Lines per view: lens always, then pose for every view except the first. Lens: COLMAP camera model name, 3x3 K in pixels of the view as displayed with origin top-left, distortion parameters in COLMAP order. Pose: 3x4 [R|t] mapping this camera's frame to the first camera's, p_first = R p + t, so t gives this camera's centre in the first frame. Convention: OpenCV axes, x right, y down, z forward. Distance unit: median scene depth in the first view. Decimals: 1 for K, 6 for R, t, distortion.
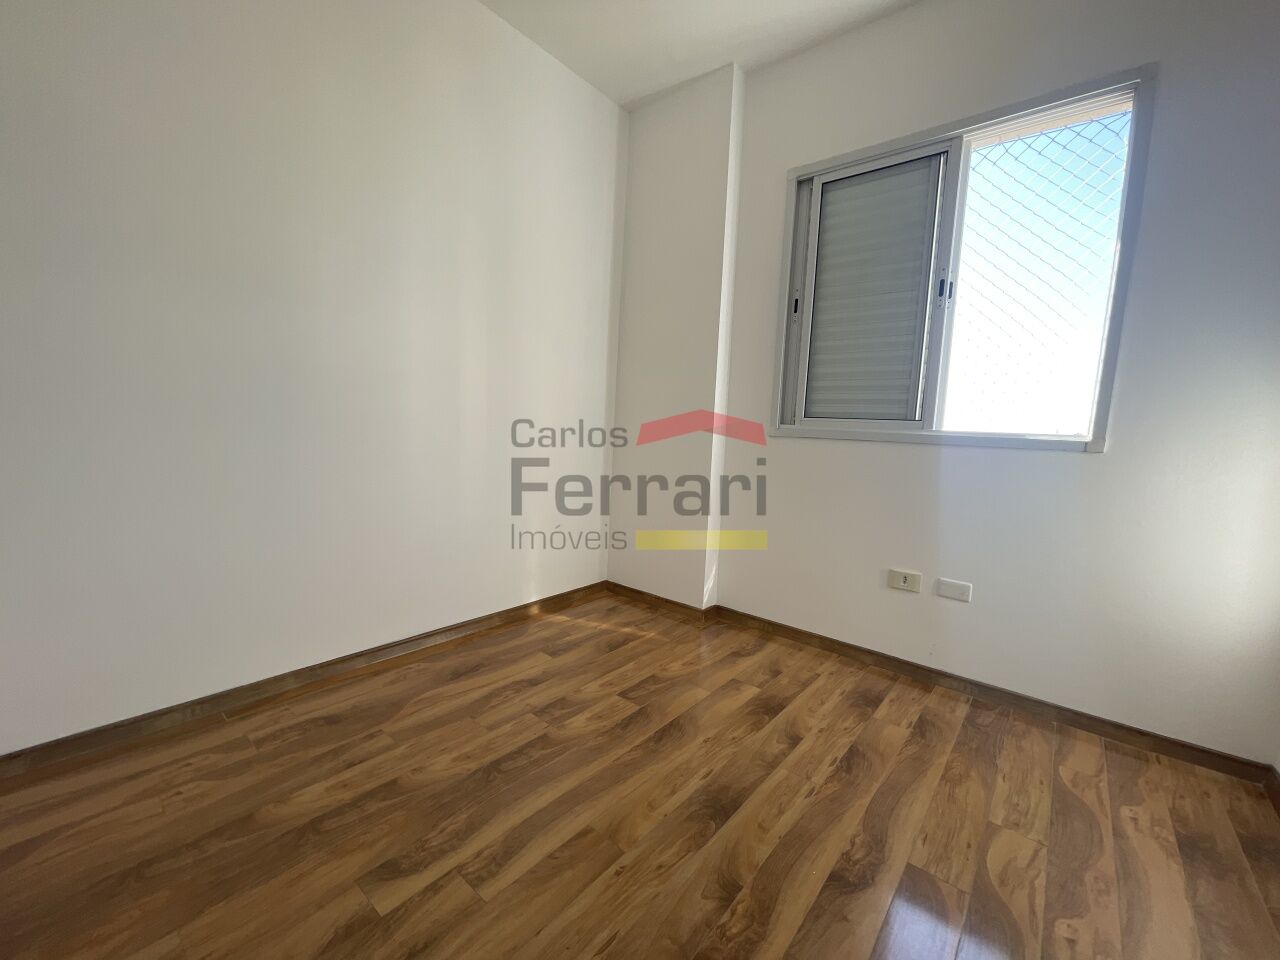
lens RADIAL K [[519.2, 0, 642.0], [0, 519.2, 482.7], [0, 0, 1]] dist [-0.002947, 0.000493]
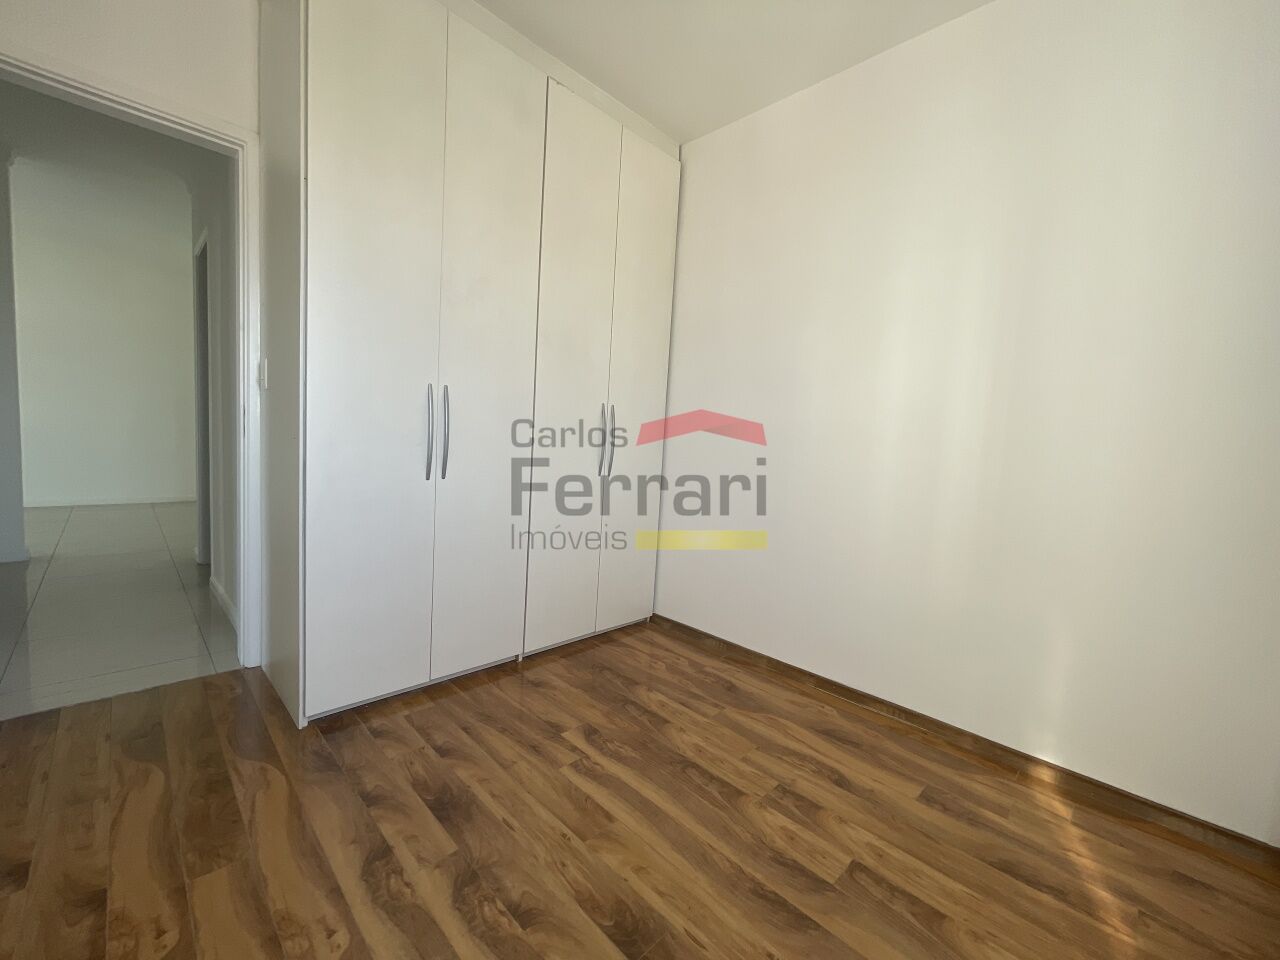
lens RADIAL K [[519.2, 0, 642.0], [0, 519.2, 480.6], [0, 0, 1]] dist [-0.002947, 0.000493]
pose [[-0.080771, 0.027203, -0.996361, 0.774487], [-0.173191, 0.984038, 0.040906, -0.097170], [0.981571, 0.175865, -0.074770, 0.777703]]
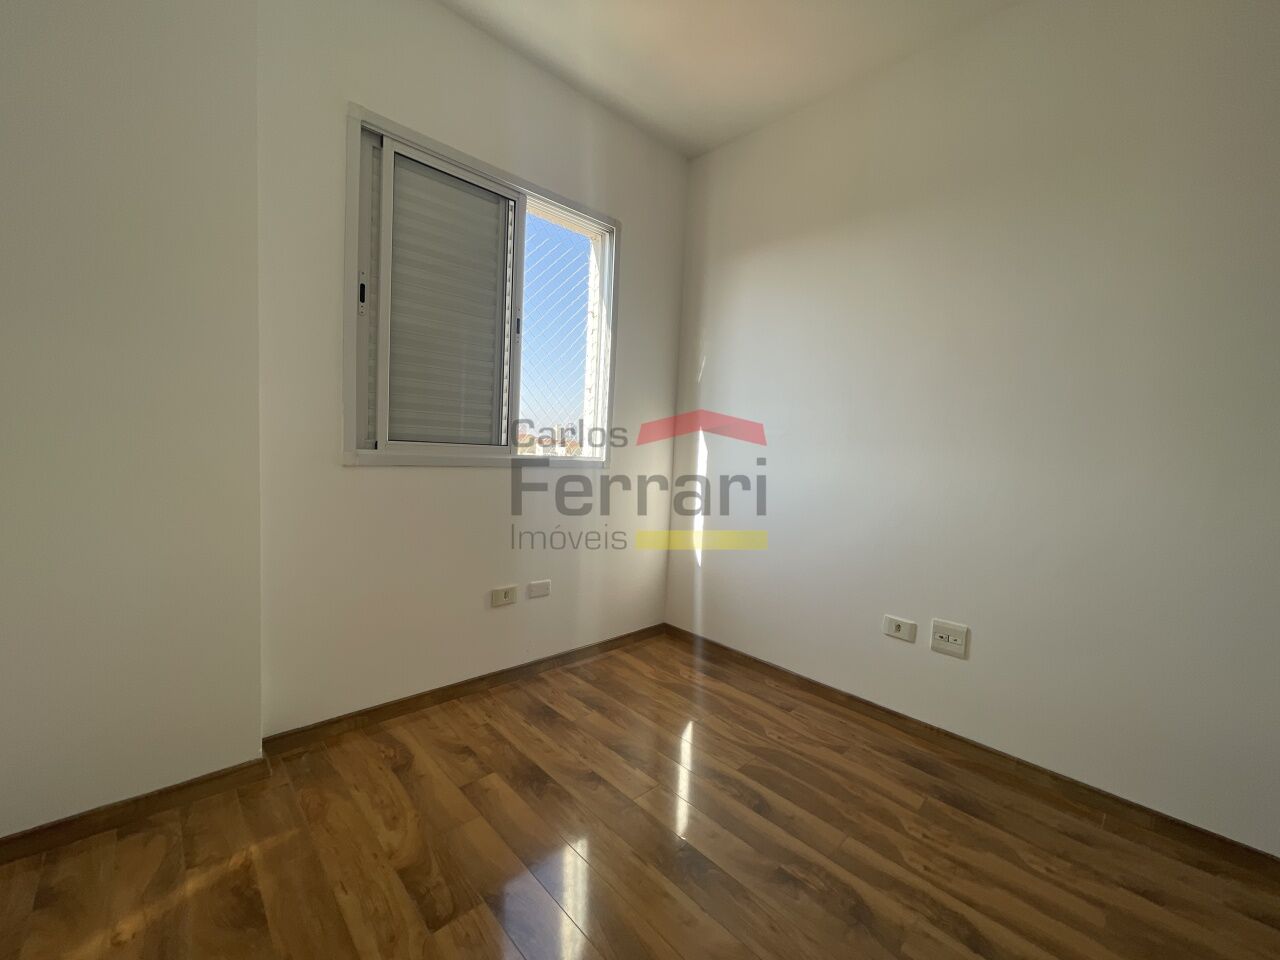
lens RADIAL K [[519.2, 0, 640.1], [0, 519.2, 481.3], [0, 0, 1]] dist [-0.002947, 0.000493]
pose [[0.115408, -0.103033, 0.987960, -0.637318], [0.064689, 0.993274, 0.096030, -0.167243], [-0.991209, 0.052827, 0.121297, 0.767357]]
